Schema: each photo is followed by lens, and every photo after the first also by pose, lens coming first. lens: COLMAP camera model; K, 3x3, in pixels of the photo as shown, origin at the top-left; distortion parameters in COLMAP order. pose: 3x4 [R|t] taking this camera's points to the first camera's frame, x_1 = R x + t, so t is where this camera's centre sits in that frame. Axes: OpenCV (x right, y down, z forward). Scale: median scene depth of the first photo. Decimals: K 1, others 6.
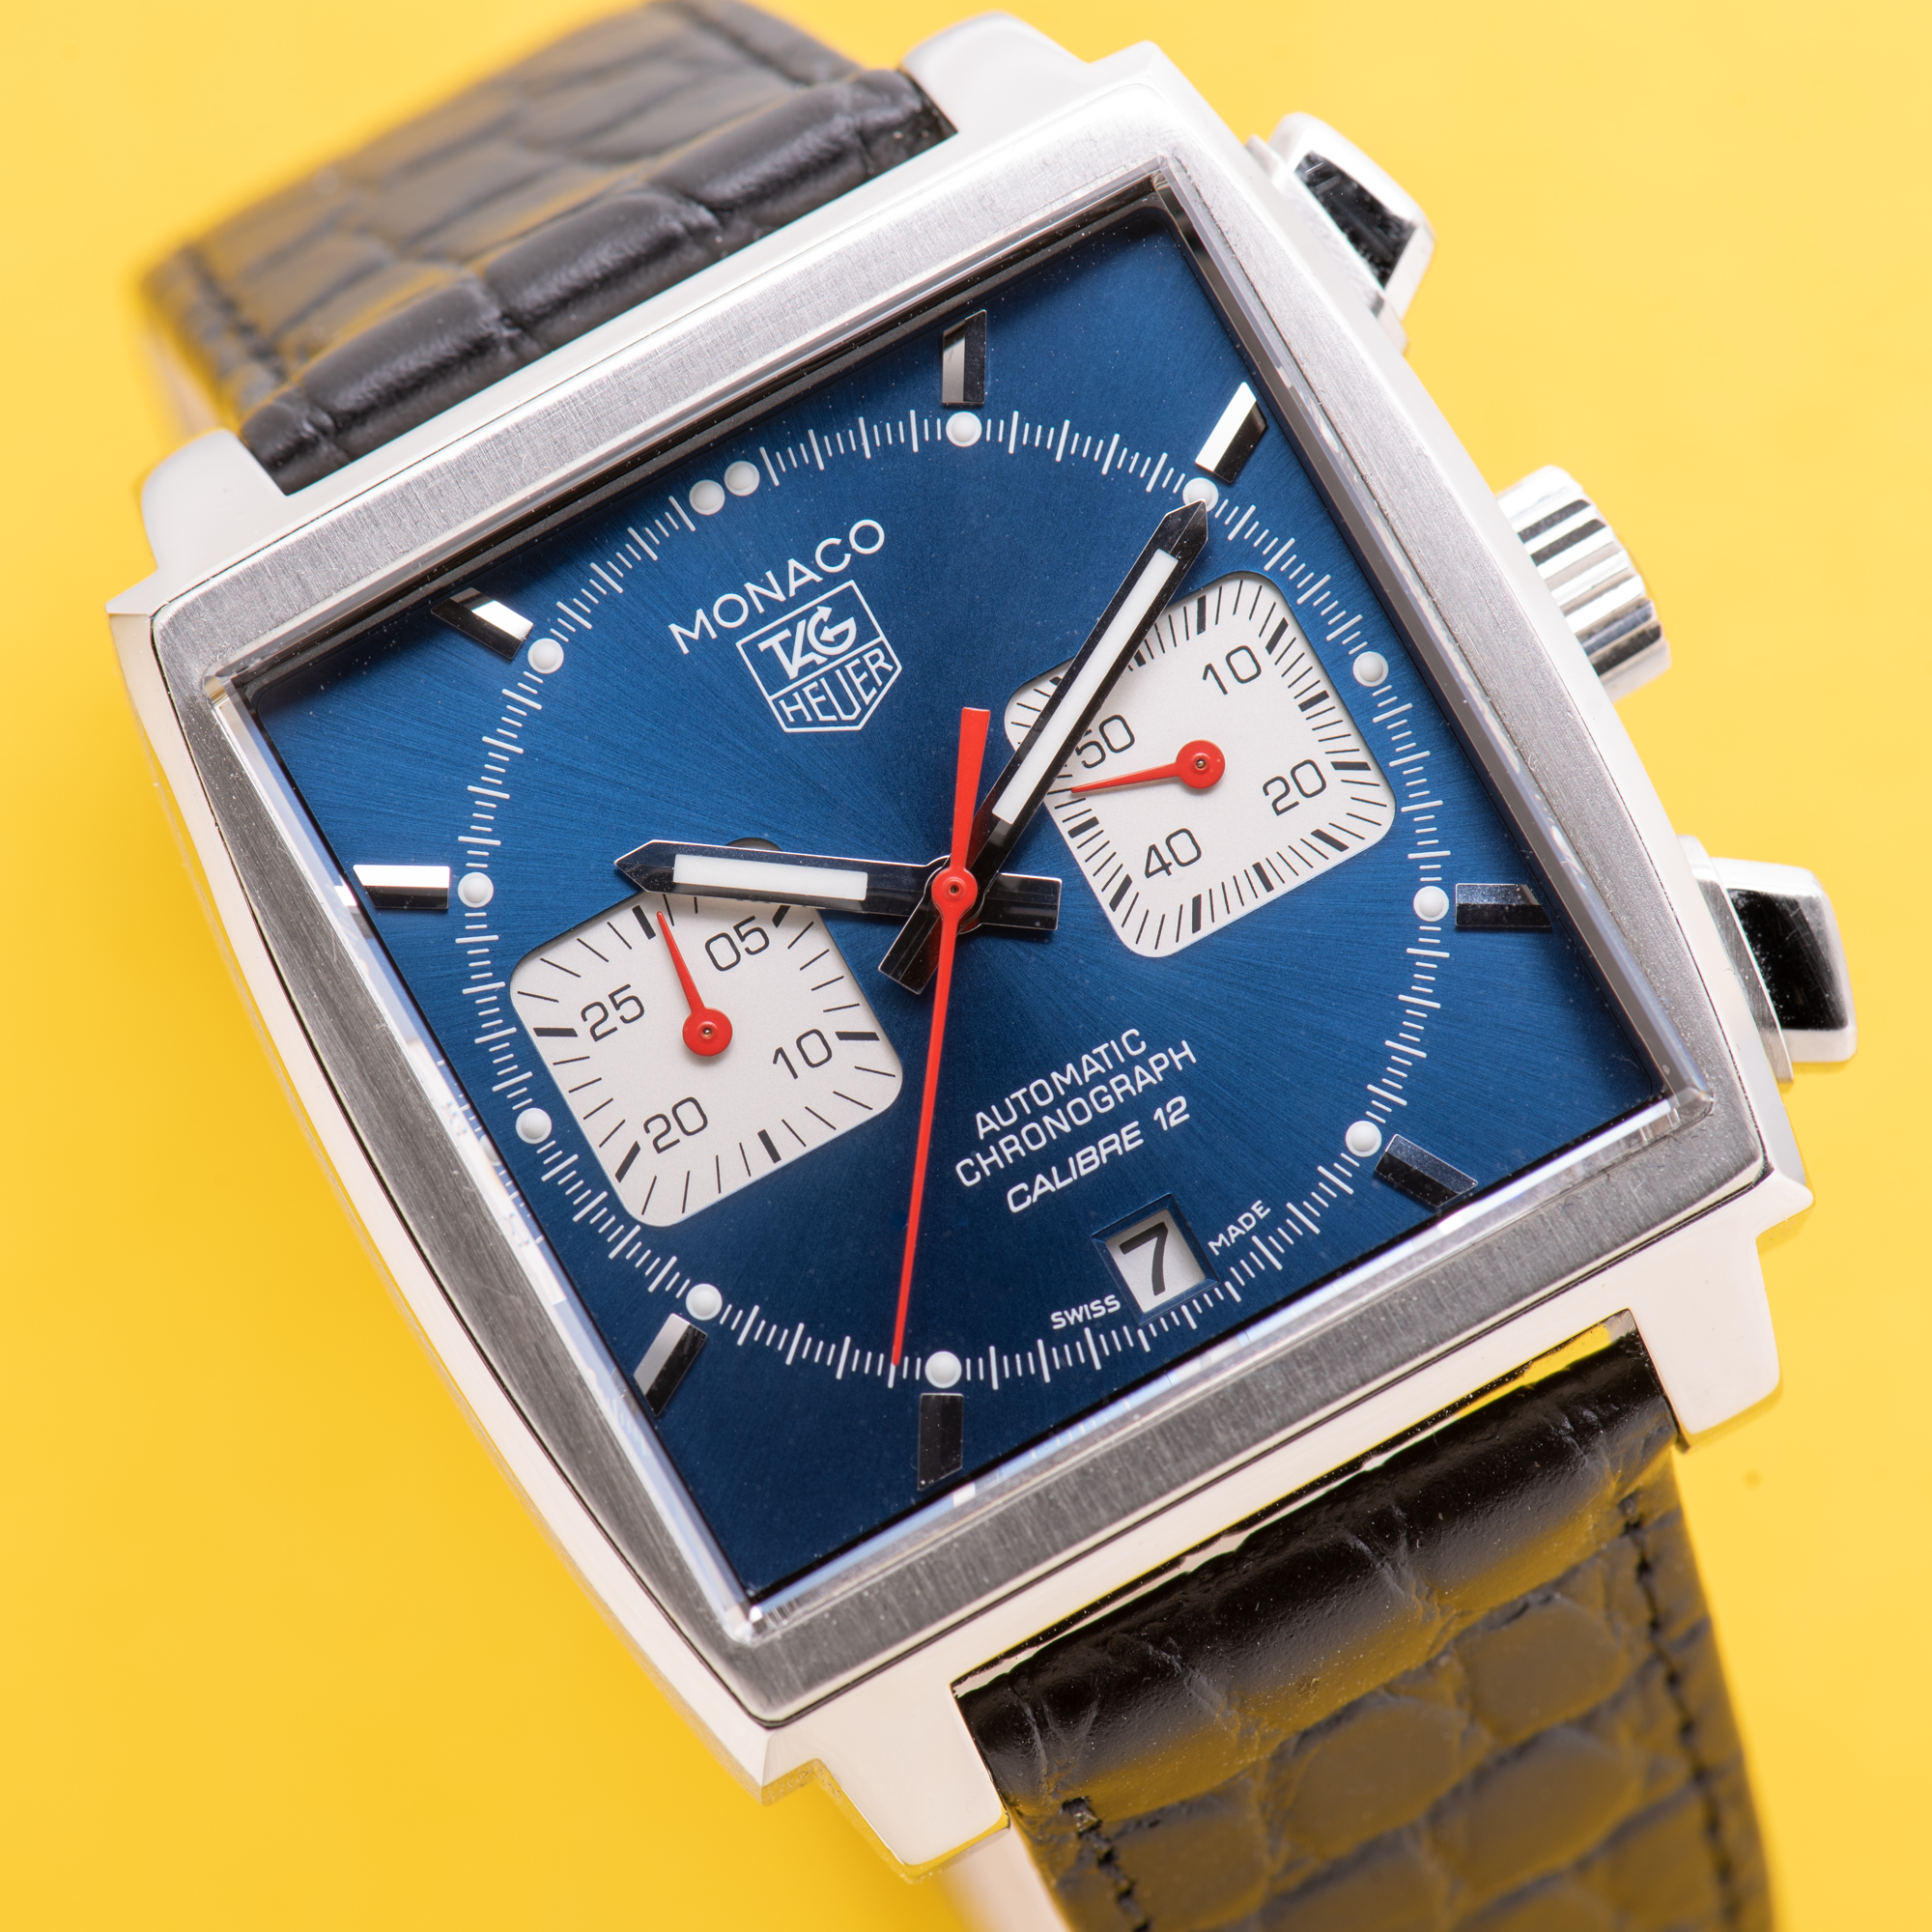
lens RADIAL K [[12353.5, 0, 966.0], [0, 12353.5, 966.0], [0, 0, 1]] dist [-0.146148, -27.382546]
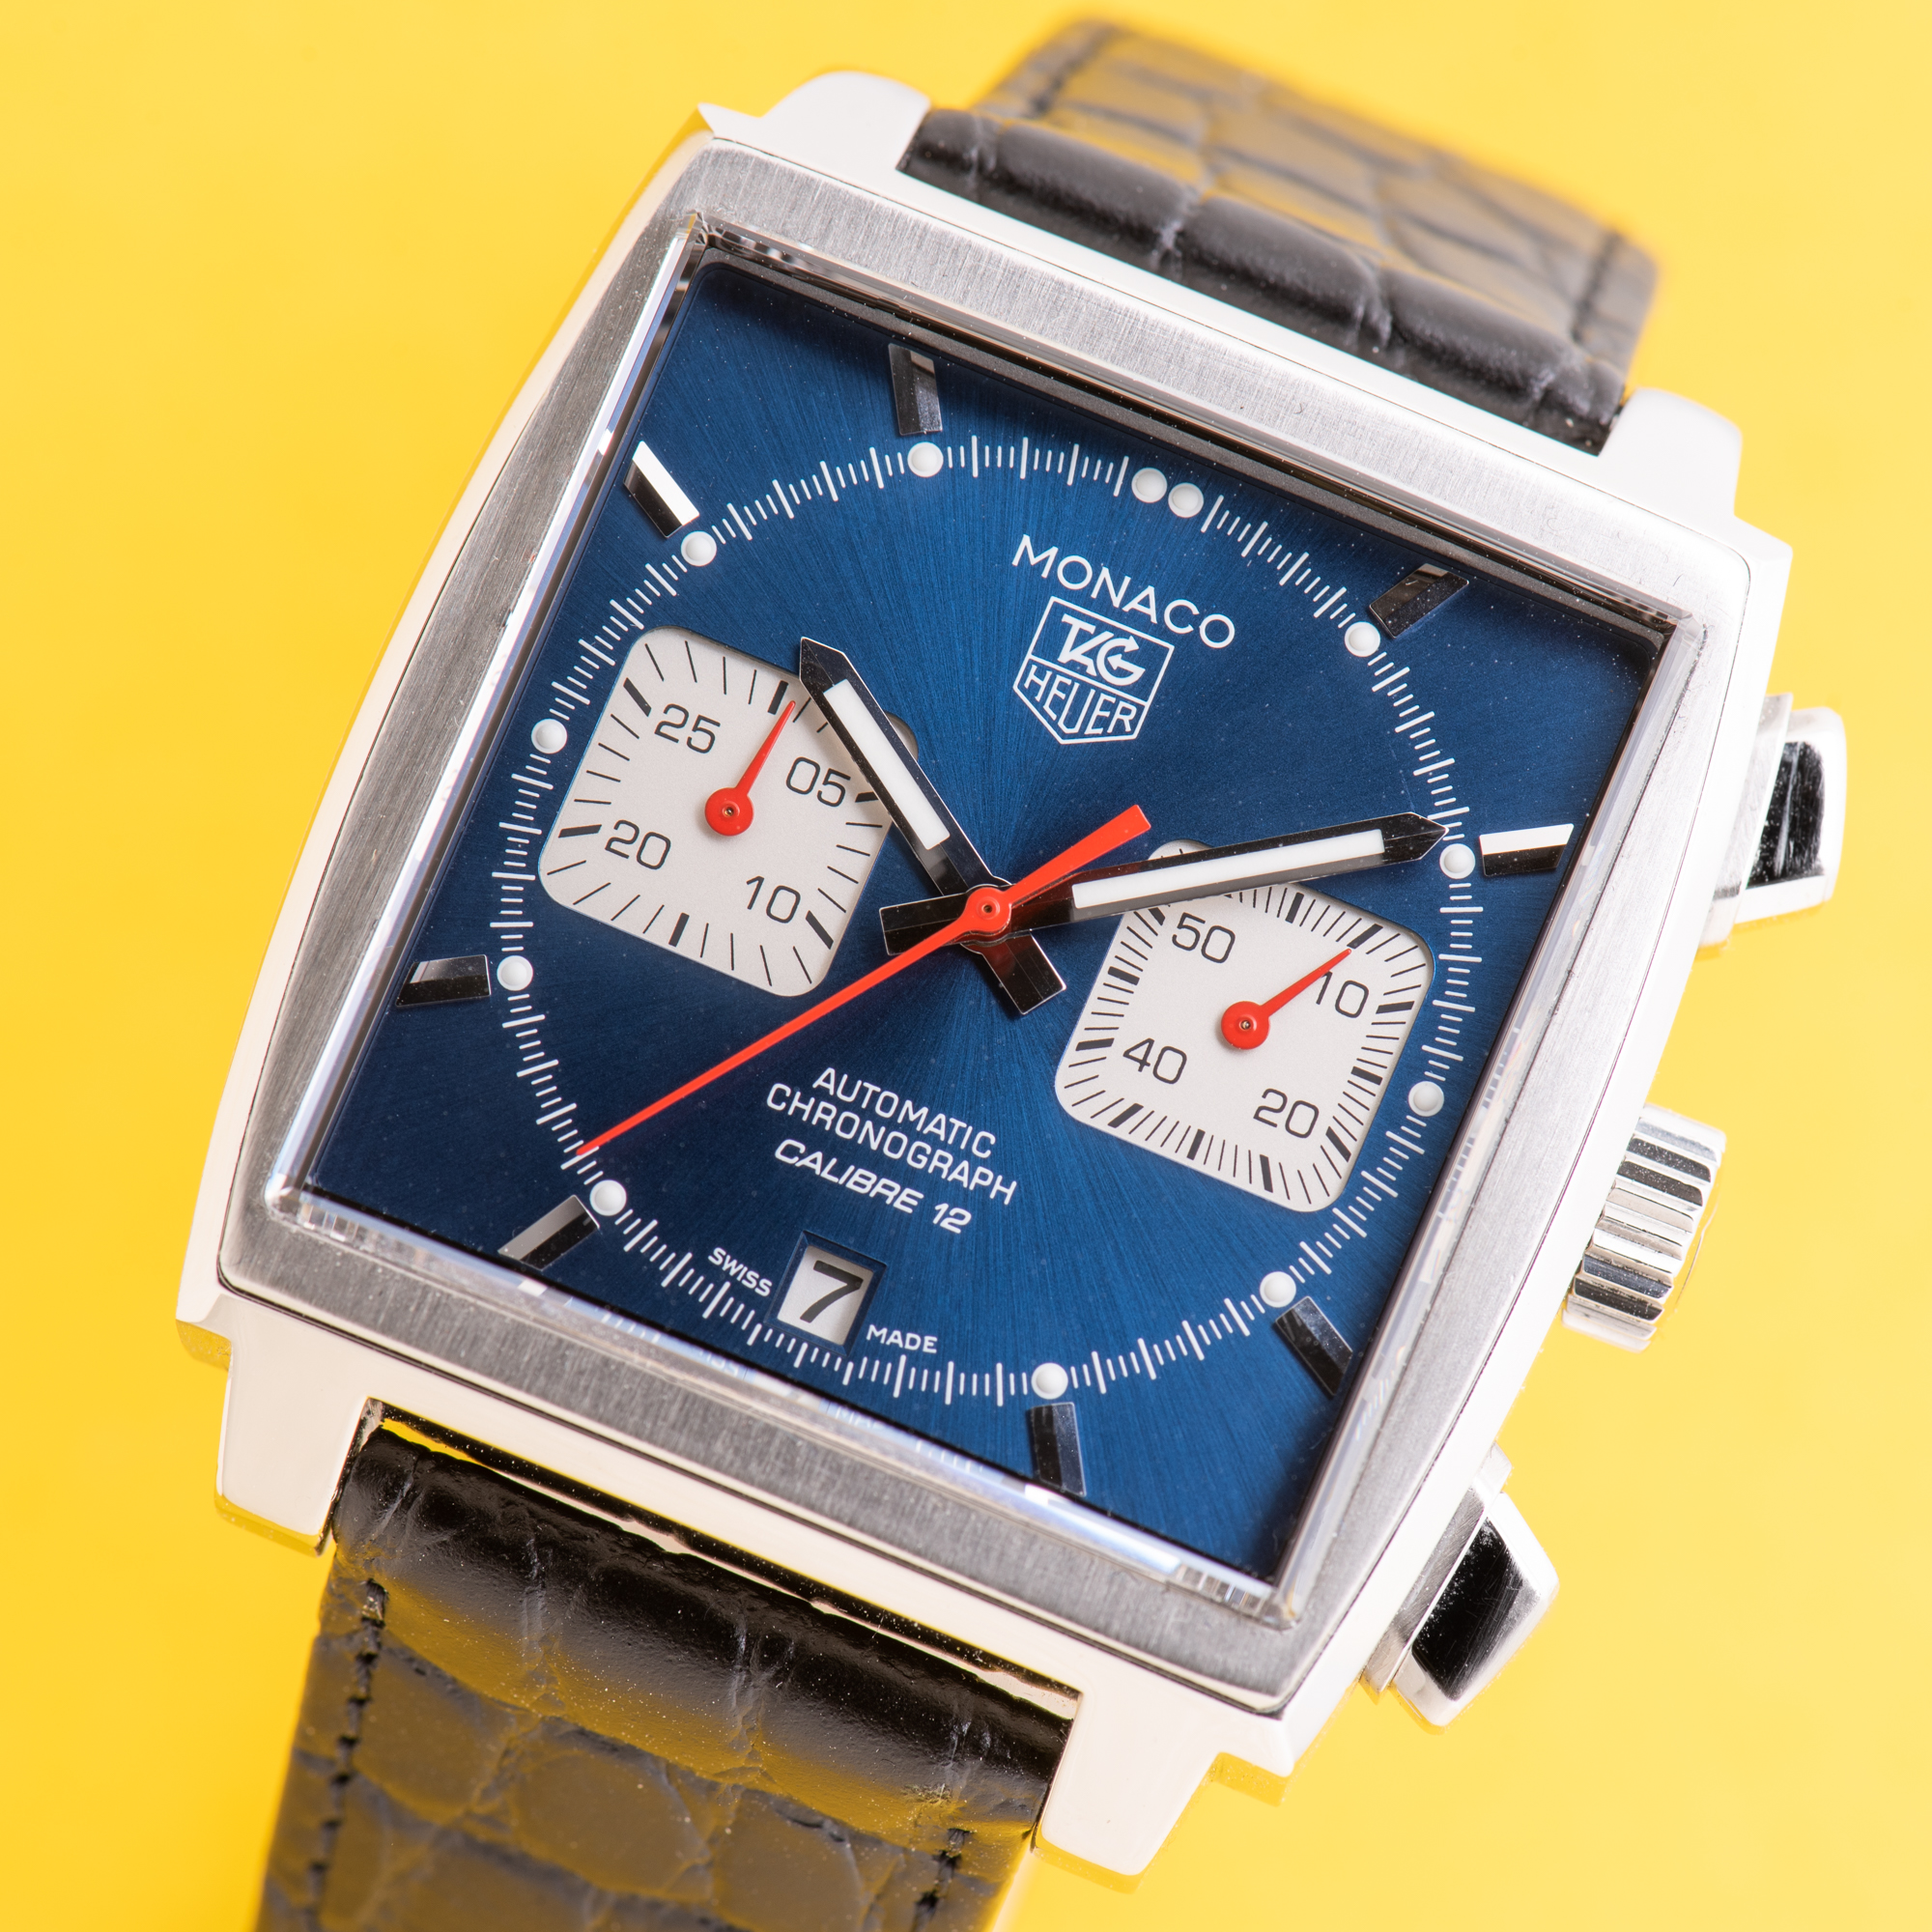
lens RADIAL K [[12353.5, 0, 966.0], [0, 12353.5, 966.0], [0, 0, 1]] dist [-0.146148, -27.382546]
pose [[0.619672, 0.770757, -0.148123, 0.150280], [-0.776537, 0.629496, 0.026939, -0.028927], [0.114006, 0.098330, 0.988602, 0.004362]]
